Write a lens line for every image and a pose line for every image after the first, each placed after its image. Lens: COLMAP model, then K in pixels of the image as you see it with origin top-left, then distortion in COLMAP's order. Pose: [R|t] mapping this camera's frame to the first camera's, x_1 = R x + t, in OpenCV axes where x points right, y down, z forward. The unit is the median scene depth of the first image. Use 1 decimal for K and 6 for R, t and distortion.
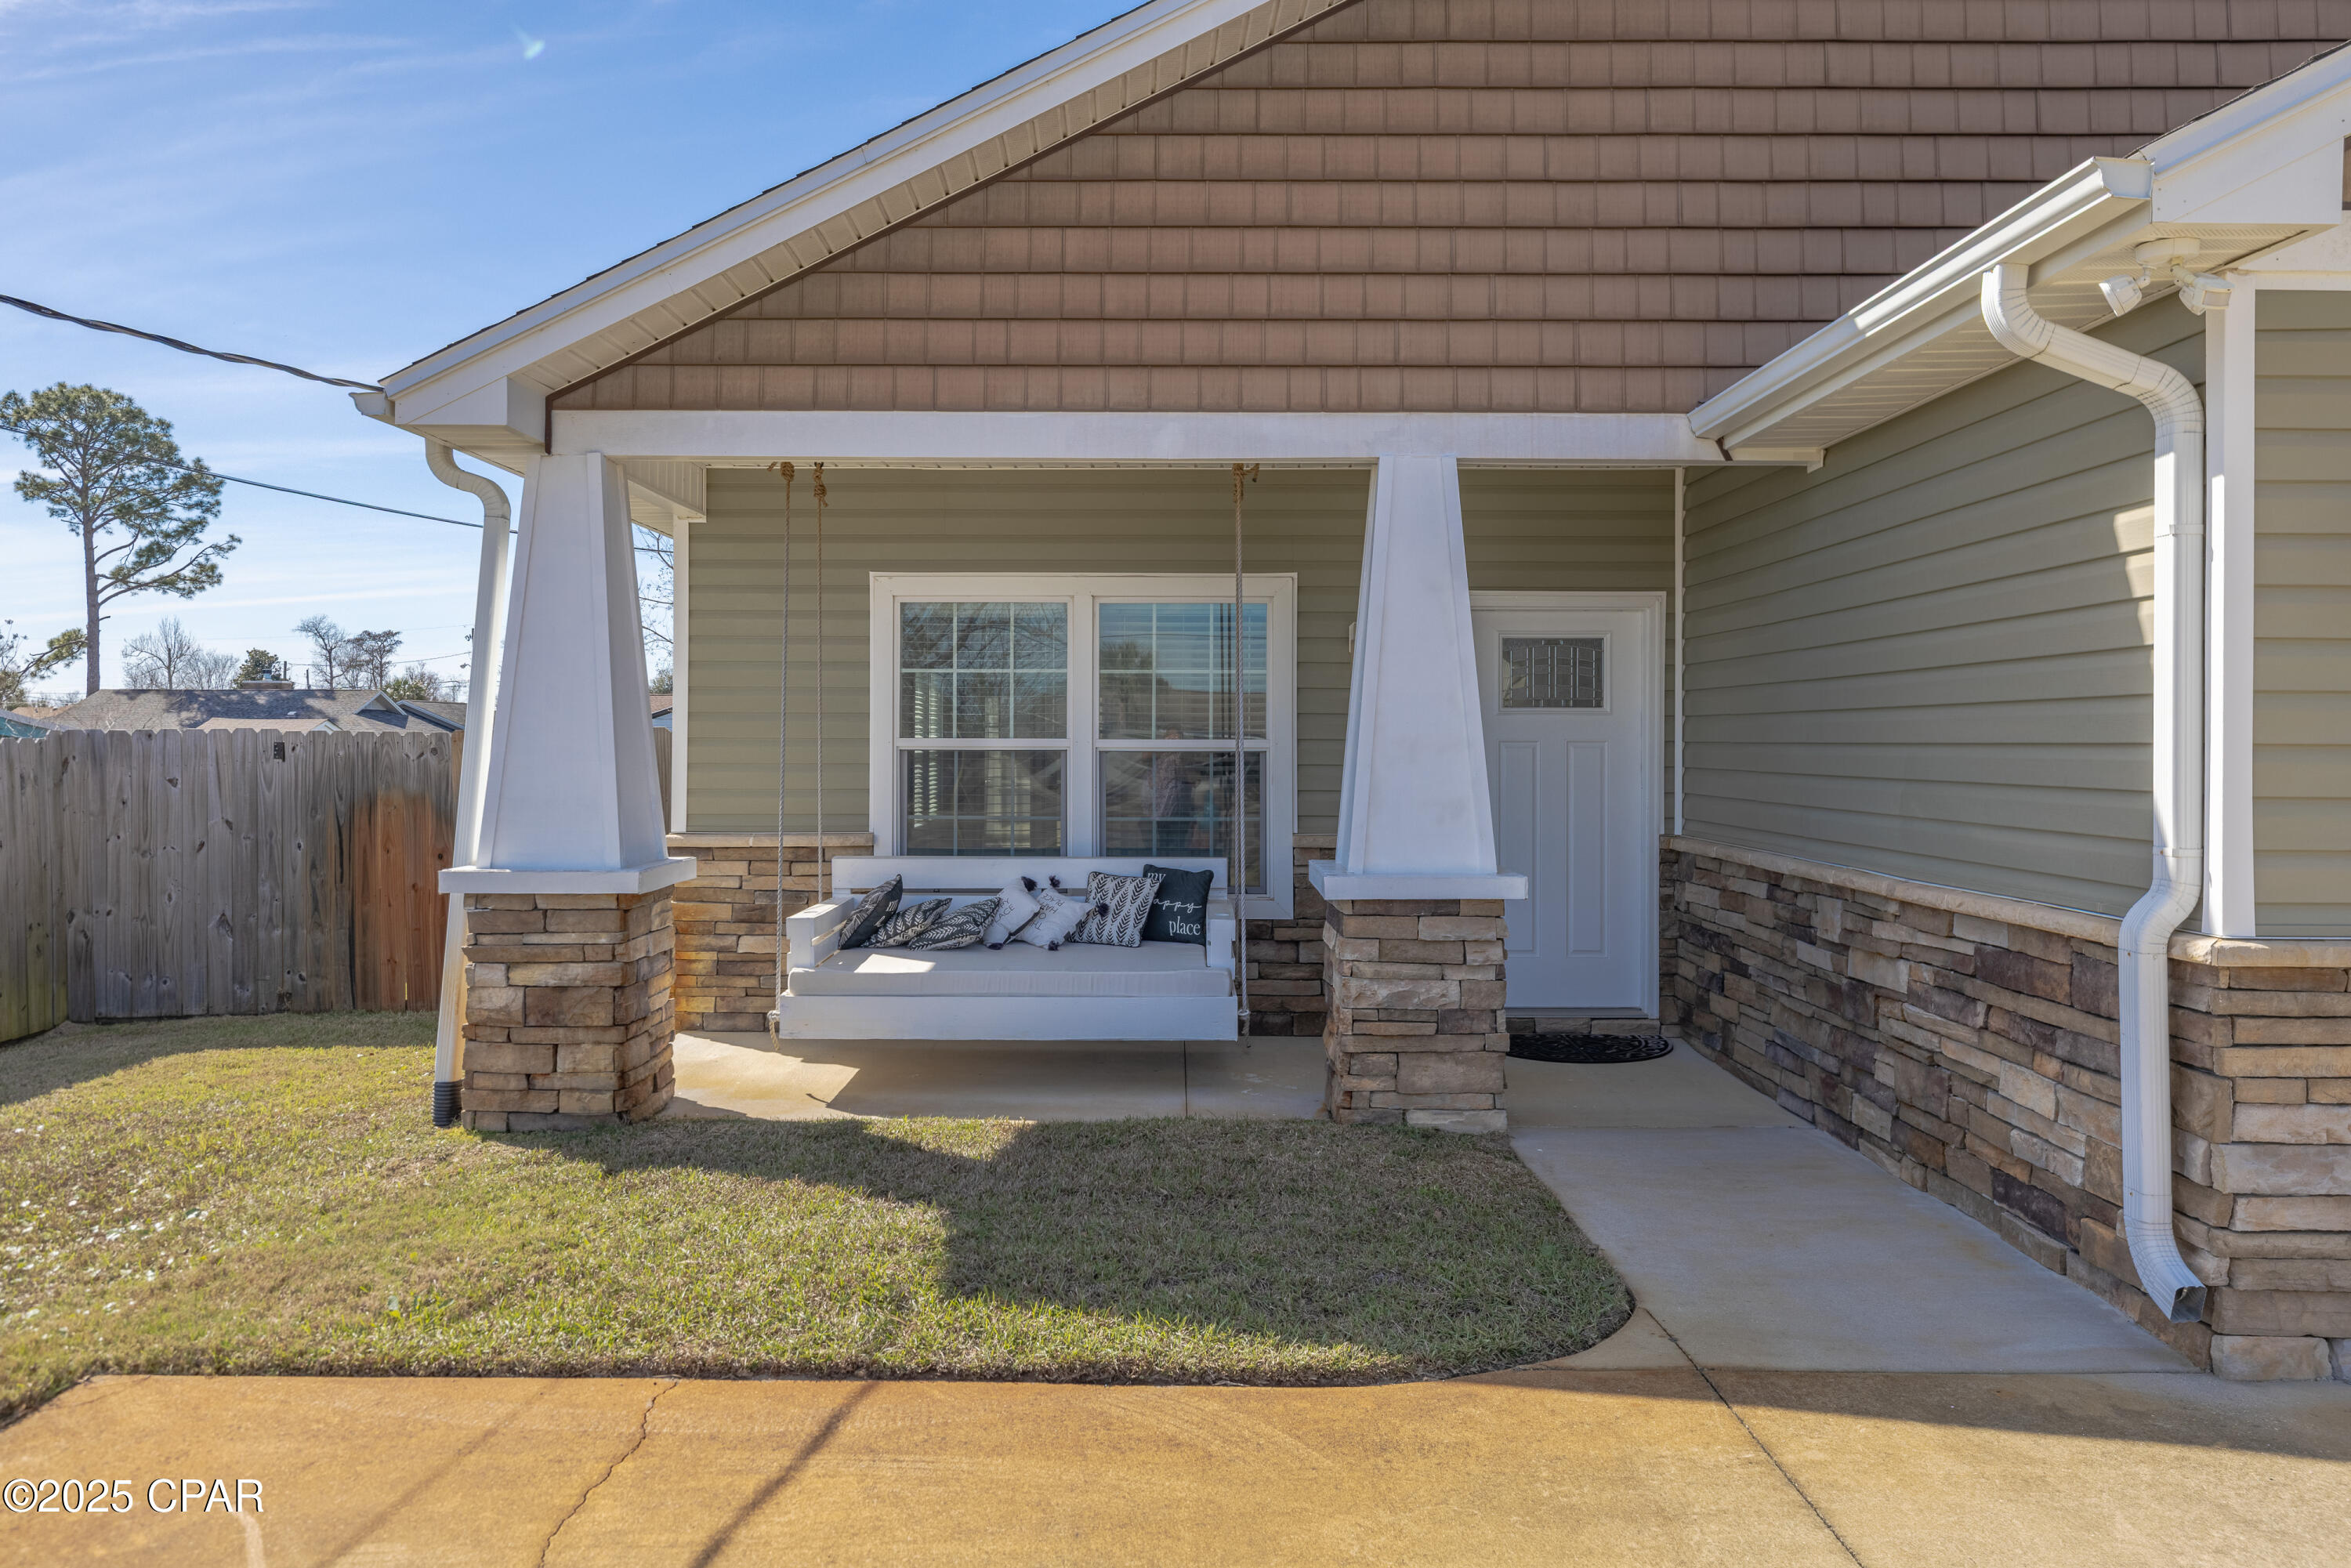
lens RADIAL K [[1722.9, 0, 1176.2], [0, 1722.9, 771.6], [0, 0, 1]] dist [-0.002438, 0.005491]
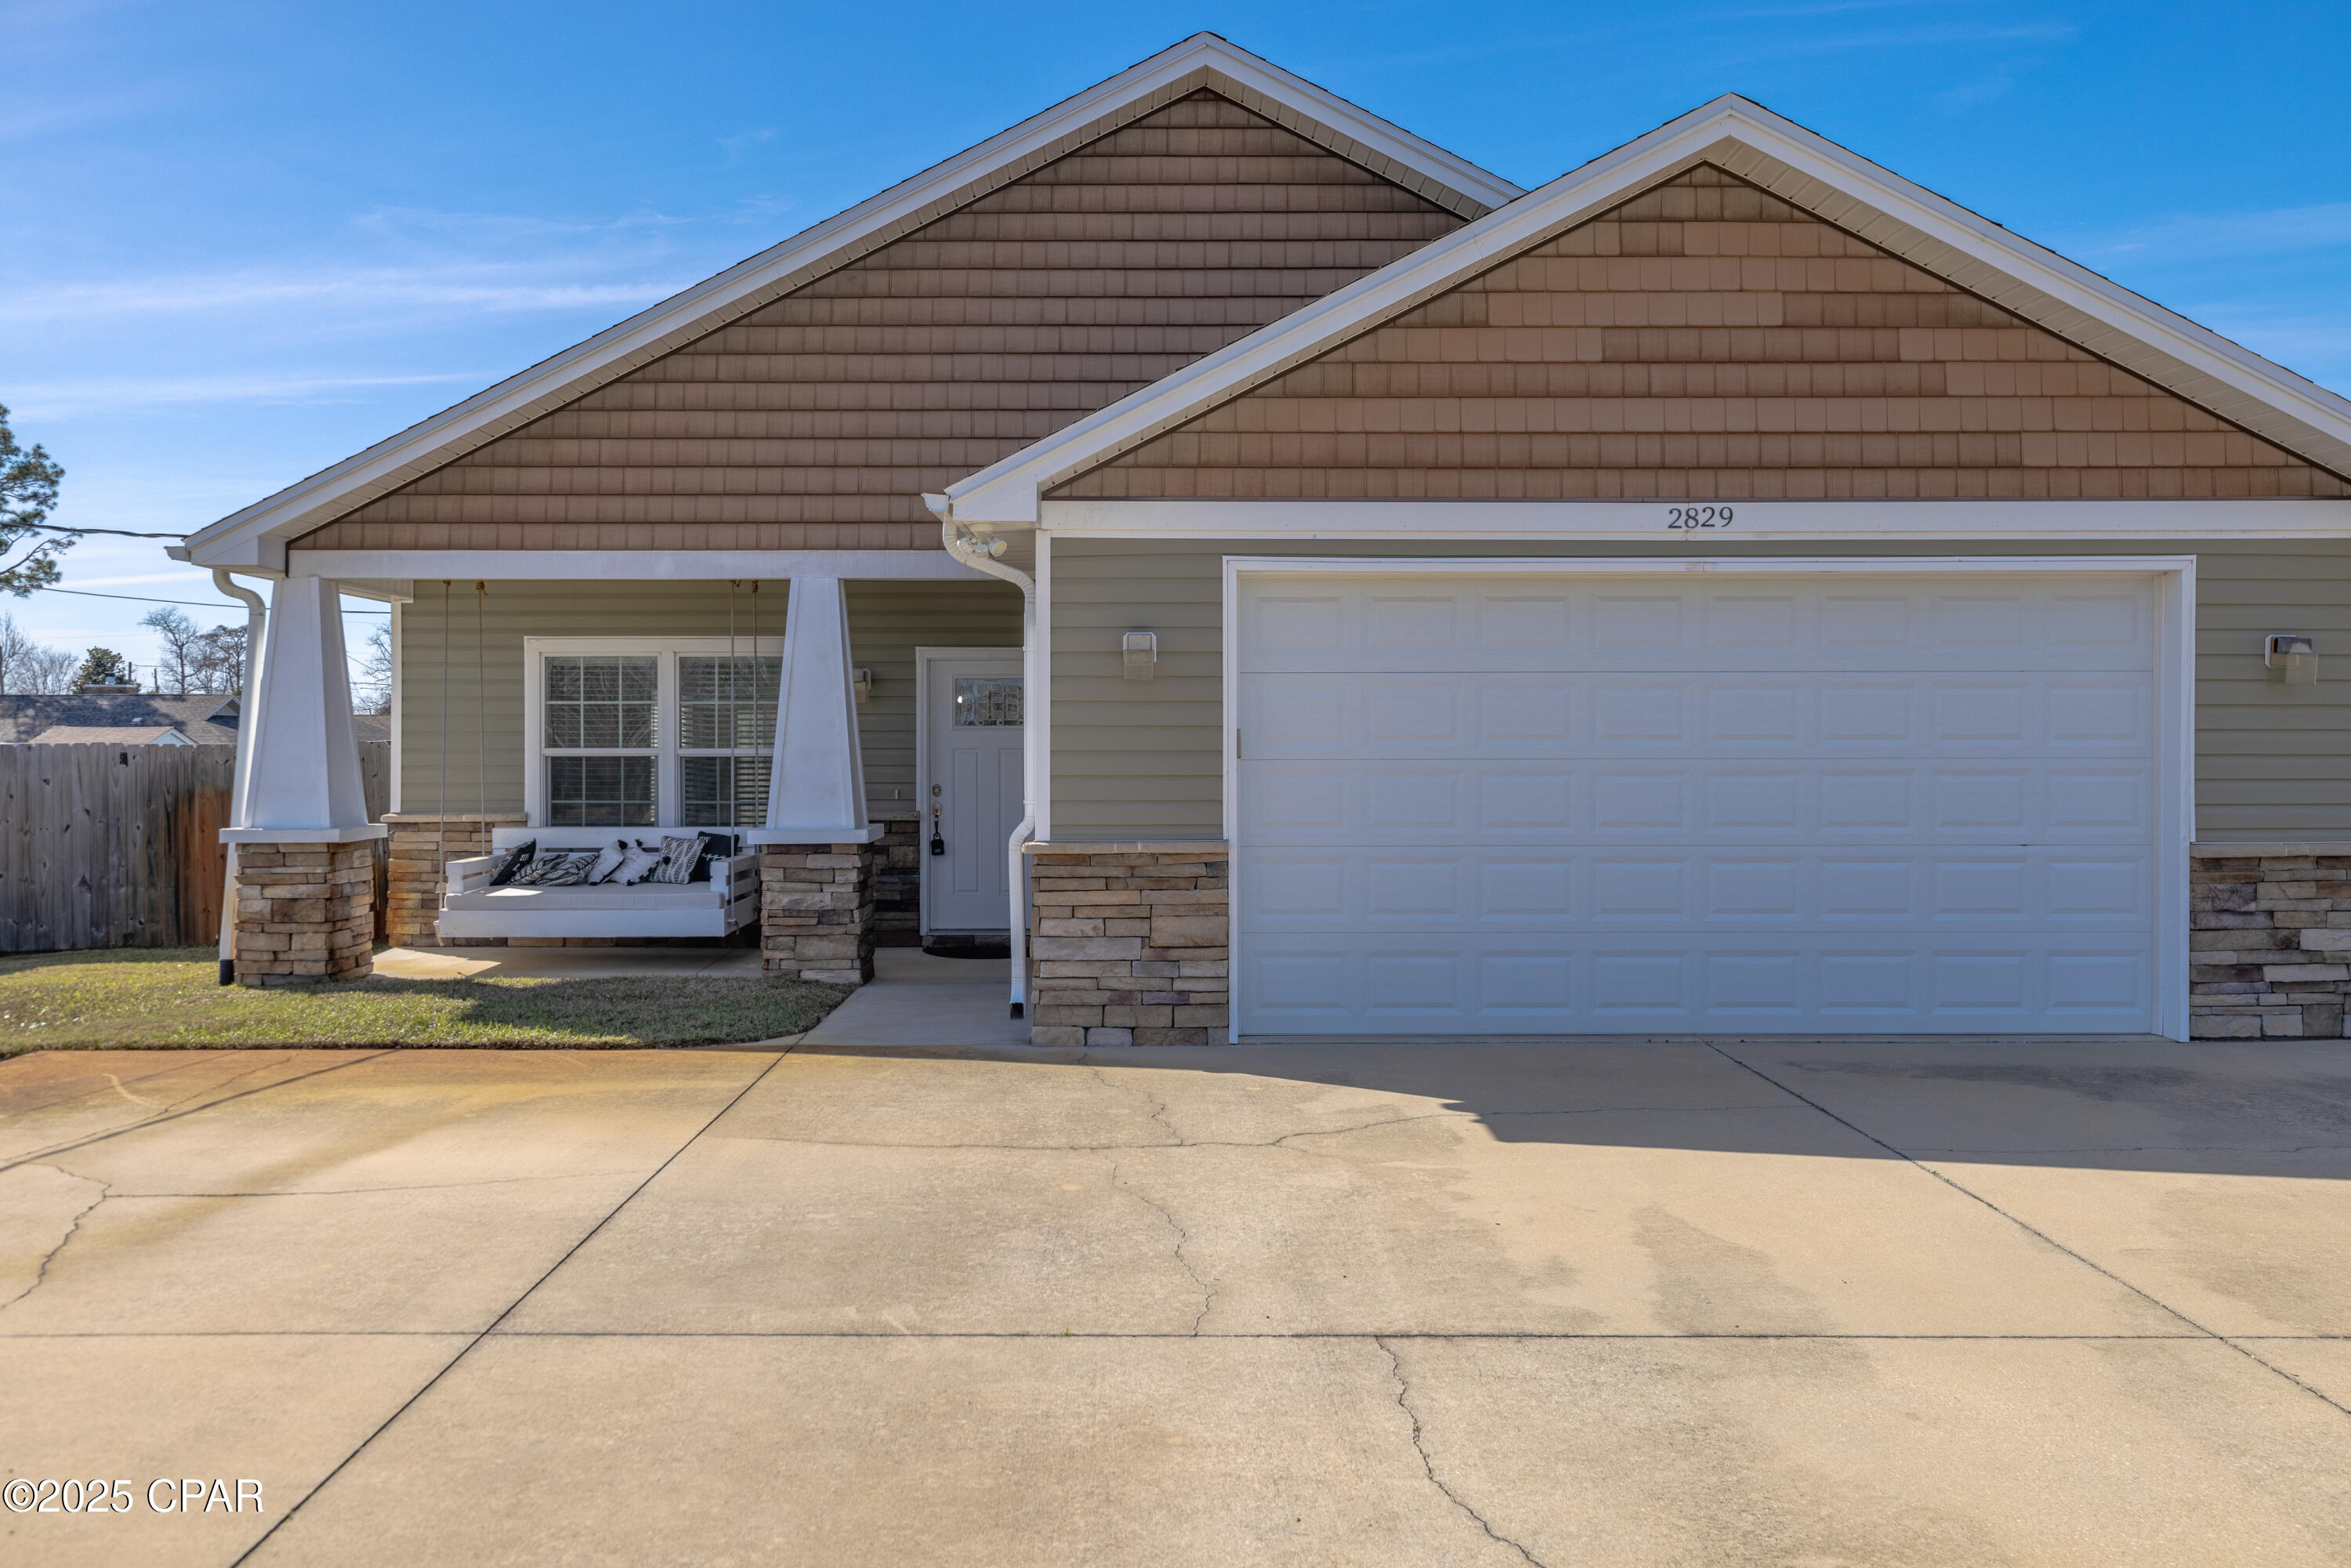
lens RADIAL K [[1958.4, 0, 1152.2], [0, 1958.4, 779.2], [0, 0, 1]] dist [0.000829, 0.008893]
pose [[0.999986, -0.004189, 0.003176, 0.456212], [0.004190, 0.999991, -0.000537, 0.013212], [-0.003174, 0.000550, 0.999995, -0.876906]]
